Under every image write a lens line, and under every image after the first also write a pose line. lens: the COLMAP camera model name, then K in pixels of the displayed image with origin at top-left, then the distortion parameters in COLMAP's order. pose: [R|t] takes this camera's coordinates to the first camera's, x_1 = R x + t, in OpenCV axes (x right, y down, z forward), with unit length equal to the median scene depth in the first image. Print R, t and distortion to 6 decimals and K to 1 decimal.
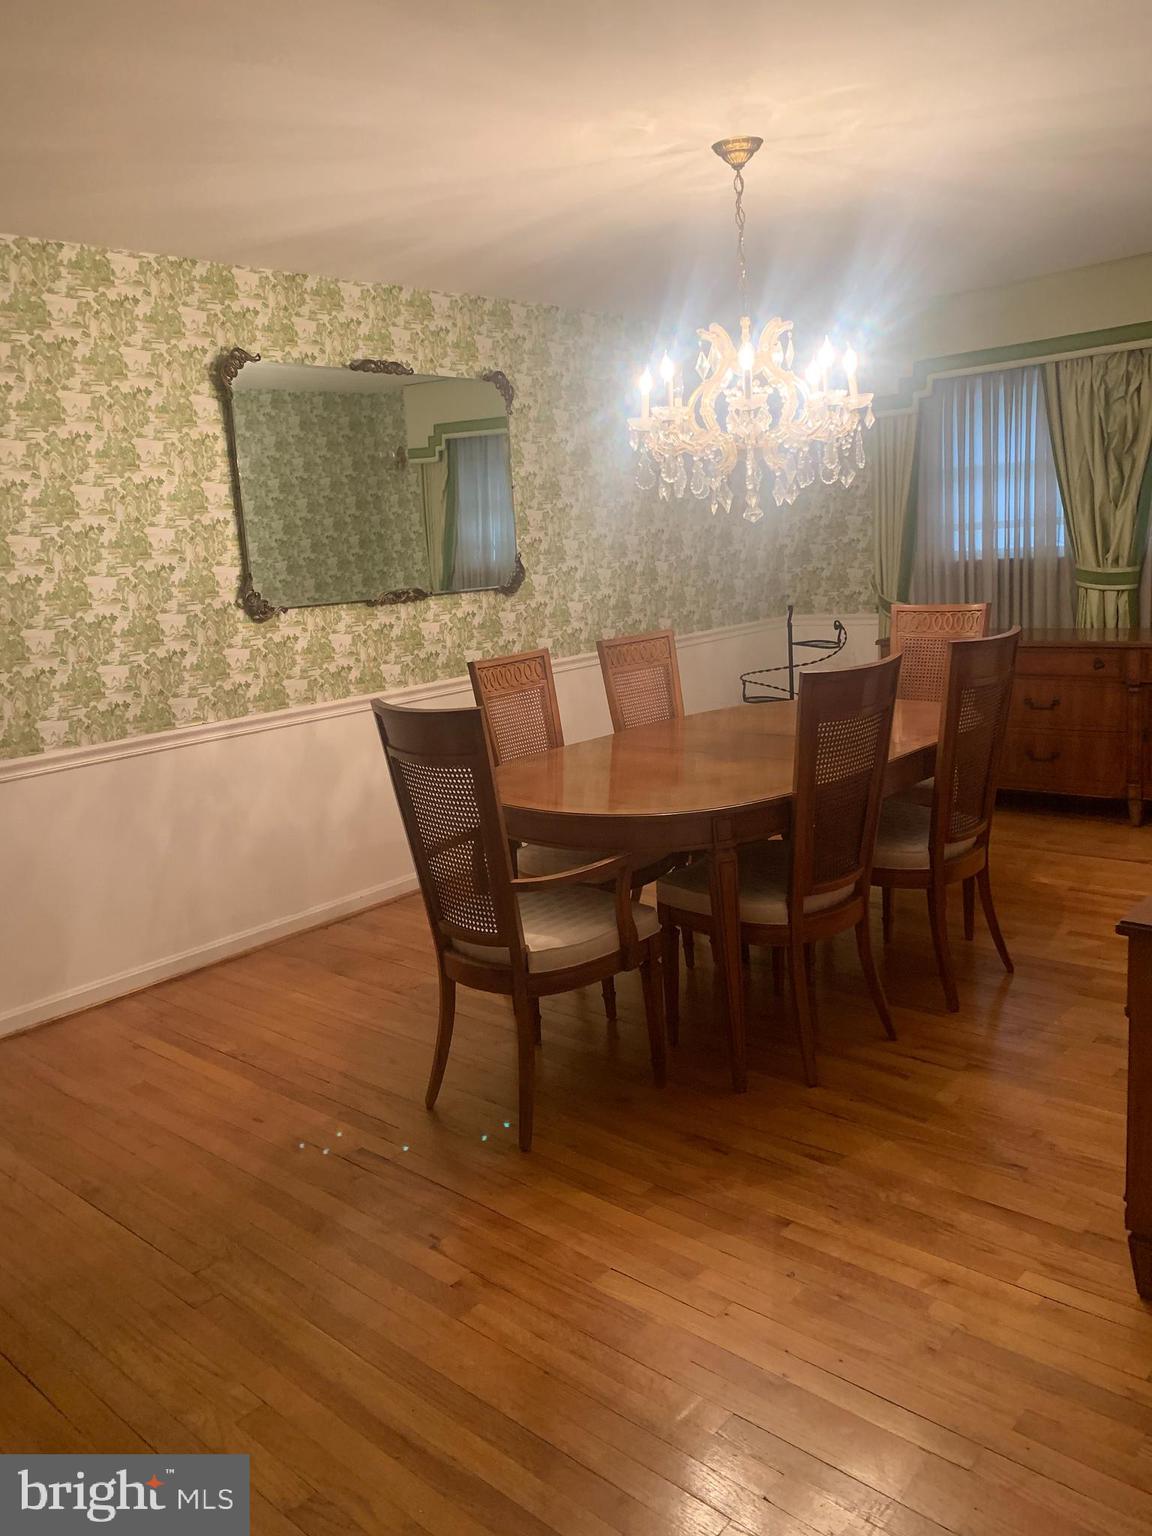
lens RADIAL K [[1212.5, 0, 571.8], [0, 1212.5, 778.7], [0, 0, 1]] dist [0.058152, -0.034315]
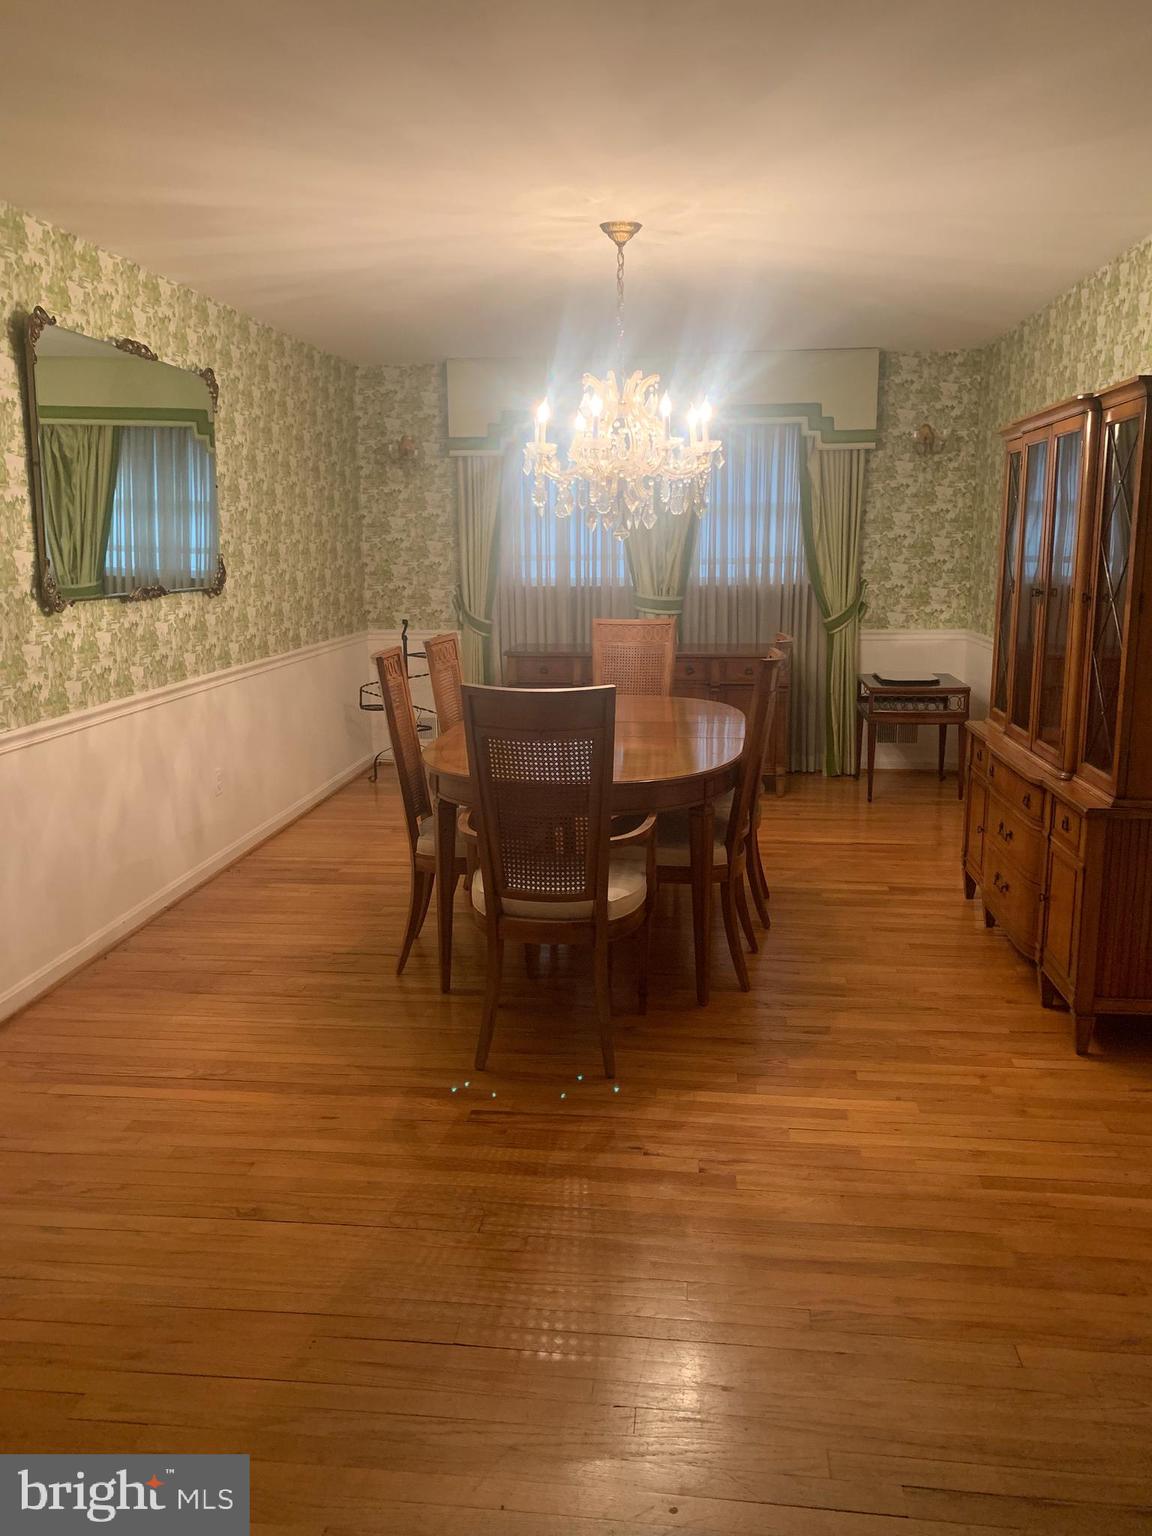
lens RADIAL K [[1212.5, 0, 569.4], [0, 1212.5, 777.7], [0, 0, 1]] dist [0.058152, -0.034315]
pose [[0.803407, -0.051801, 0.593172, -0.493434], [0.068481, 0.997637, -0.005631, 0.020114], [-0.591479, 0.045145, 0.805056, 0.066576]]
